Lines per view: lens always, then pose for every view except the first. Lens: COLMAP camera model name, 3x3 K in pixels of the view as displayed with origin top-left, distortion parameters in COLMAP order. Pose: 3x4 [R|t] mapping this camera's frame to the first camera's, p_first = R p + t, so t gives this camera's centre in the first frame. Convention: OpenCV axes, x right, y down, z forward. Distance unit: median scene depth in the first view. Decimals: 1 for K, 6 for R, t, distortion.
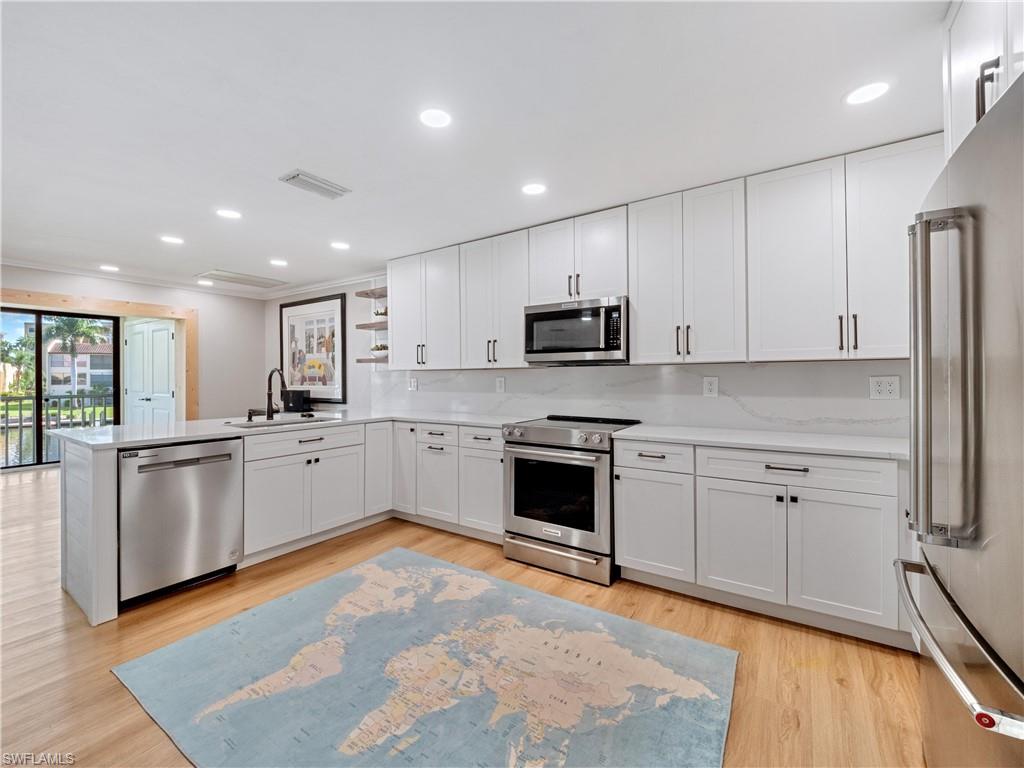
lens RADIAL K [[436.7, 0, 507.7], [0, 436.7, 377.0], [0, 0, 1]] dist [0.000707, -0.004509]
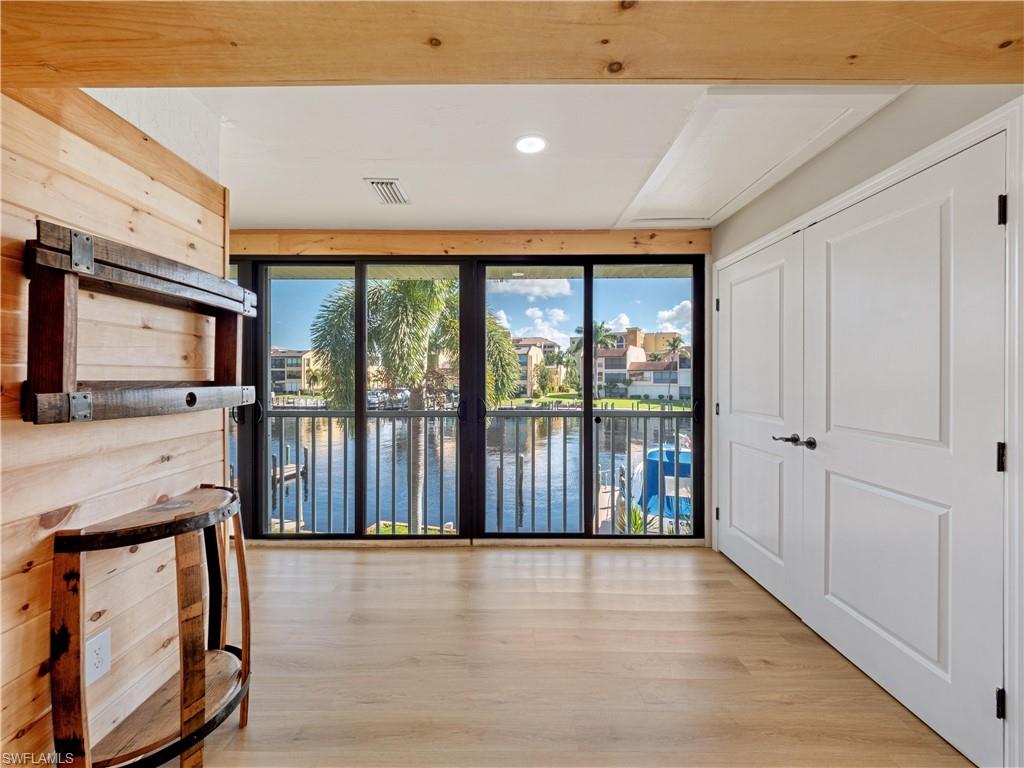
lens RADIAL K [[432.0, 0, 508.8], [0, 432.0, 378.1], [0, 0, 1]] dist [0.000658, -0.003556]
pose [[0.557673, 0.009157, -0.830010, -1.241212], [-0.004046, 0.999957, 0.008314, -0.007157], [0.830051, -0.001278, 0.557686, 1.113999]]
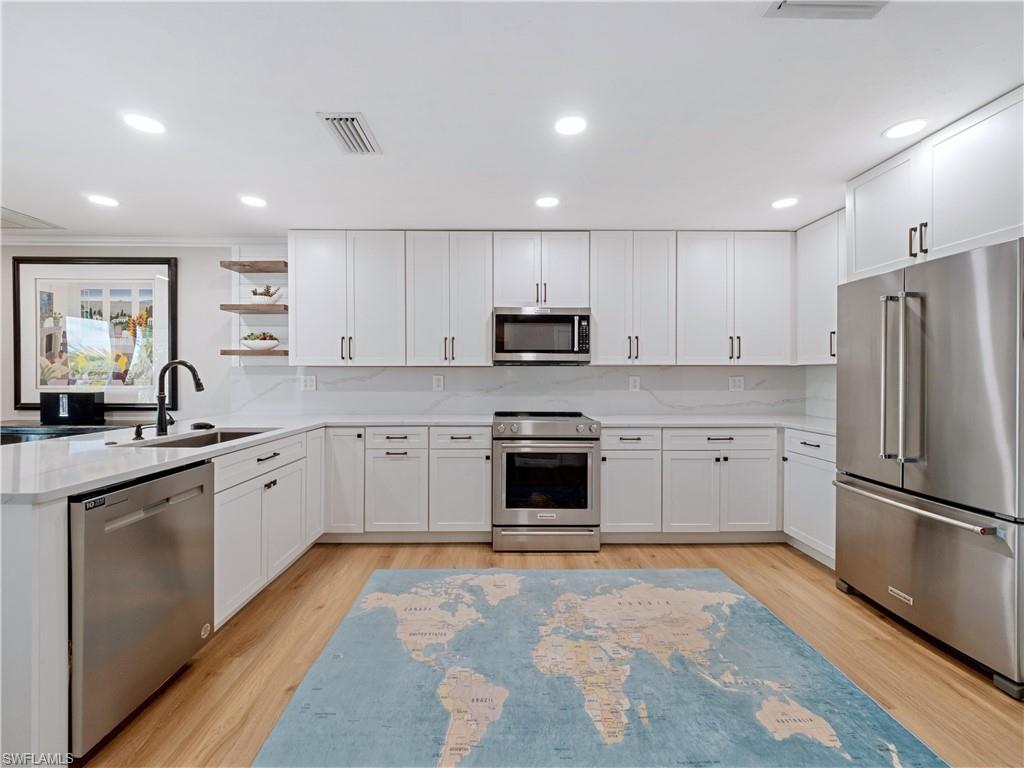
lens RADIAL K [[432.0, 0, 508.8], [0, 432.0, 378.1], [0, 0, 1]] dist [0.000658, -0.003556]
pose [[0.819970, 0.001890, 0.572403, -0.506355], [-0.006307, 0.999964, 0.005734, 0.000600], [-0.572372, -0.008312, 0.819952, 0.138761]]
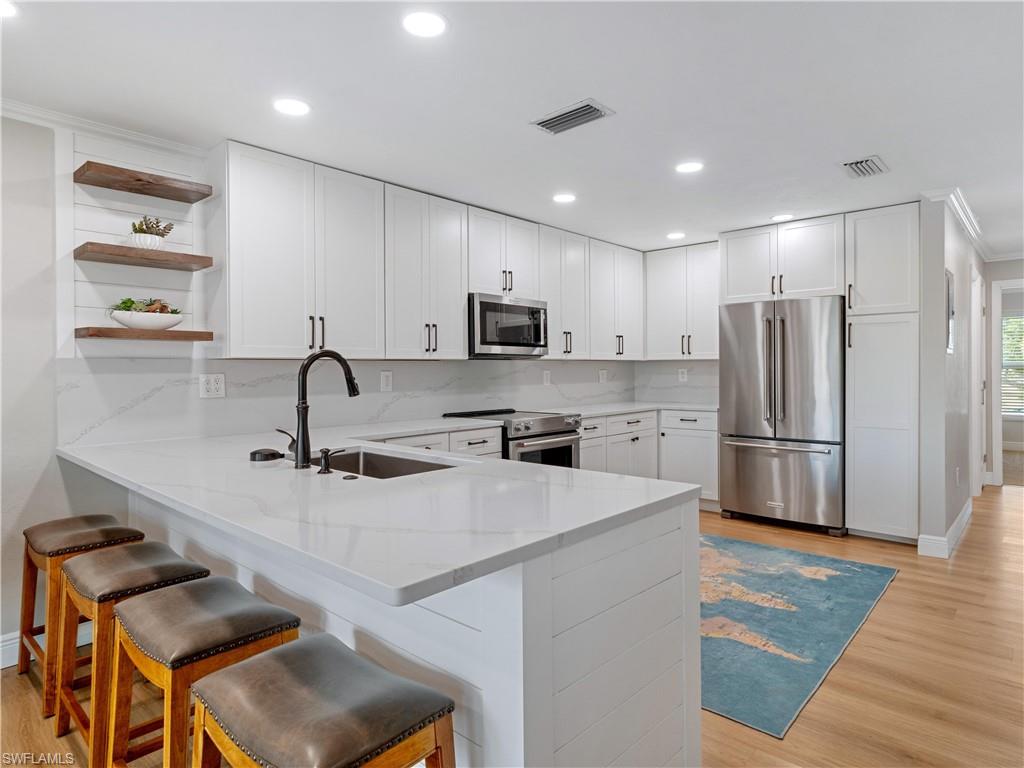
lens RADIAL K [[585.6, 0, 508.6], [0, 585.6, 372.7], [0, 0, 1]] dist [0.000594, -0.000083]
pose [[0.154339, -0.002572, 0.988015, -1.133954], [0.005818, 0.999982, 0.001694, 0.003115], [-0.988001, 0.005487, 0.154351, 0.734399]]
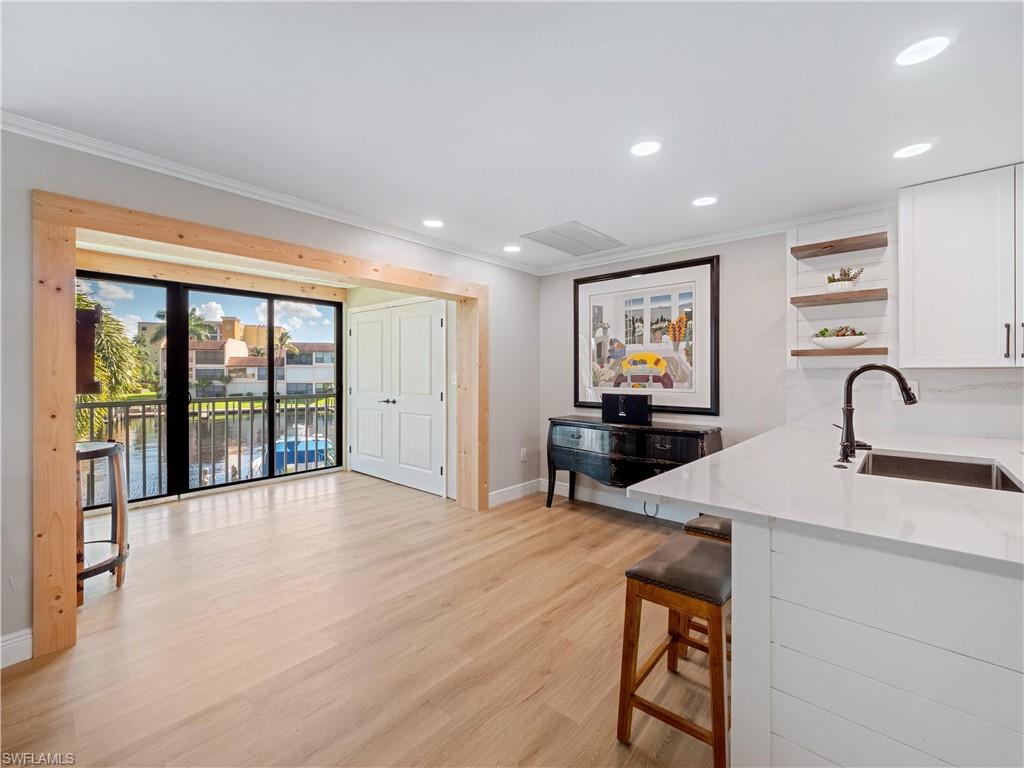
lens RADIAL K [[436.7, 0, 507.7], [0, 436.7, 377.0], [0, 0, 1]] dist [0.000707, -0.004509]
pose [[0.991611, 0.006485, -0.129098, -0.941031], [-0.005253, 0.999937, 0.009881, -0.007366], [0.129154, -0.009120, 0.991583, 0.407900]]
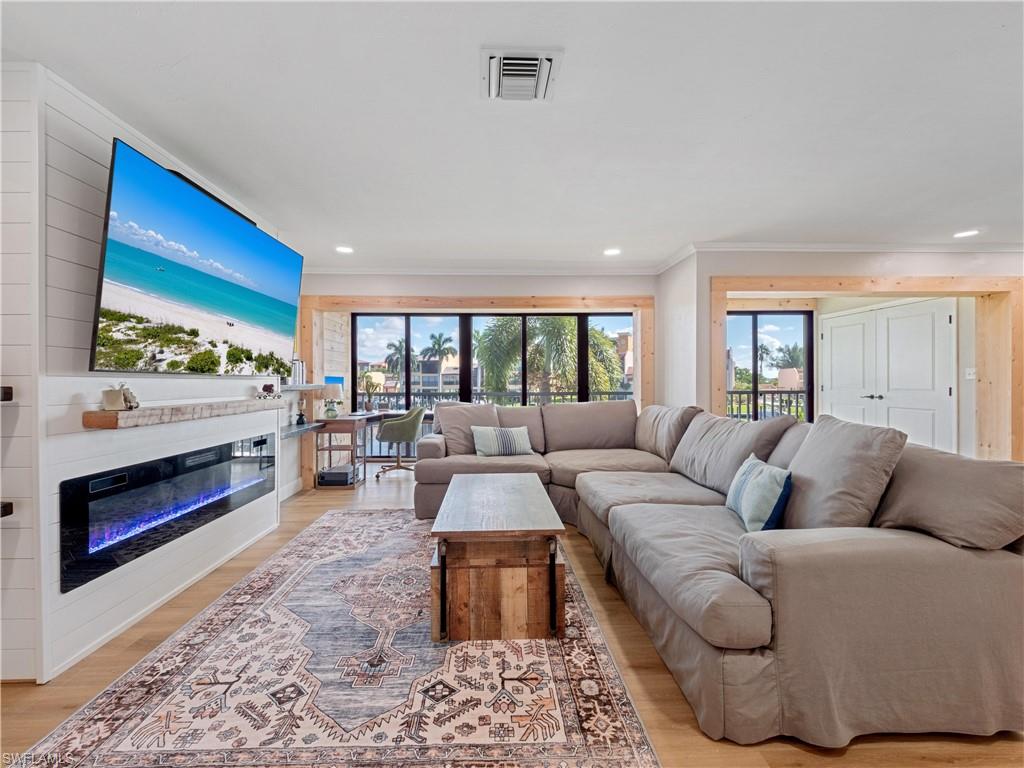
lens RADIAL K [[439.6, 0, 503.3], [0, 439.6, 385.3], [0, 0, 1]] dist [-0.005294, -0.001081]
pose [[0.575685, 0.008541, -0.817627, -1.001609], [0.002076, 0.999927, 0.011907, 0.028538], [0.817669, -0.008552, 0.575625, -0.235388]]
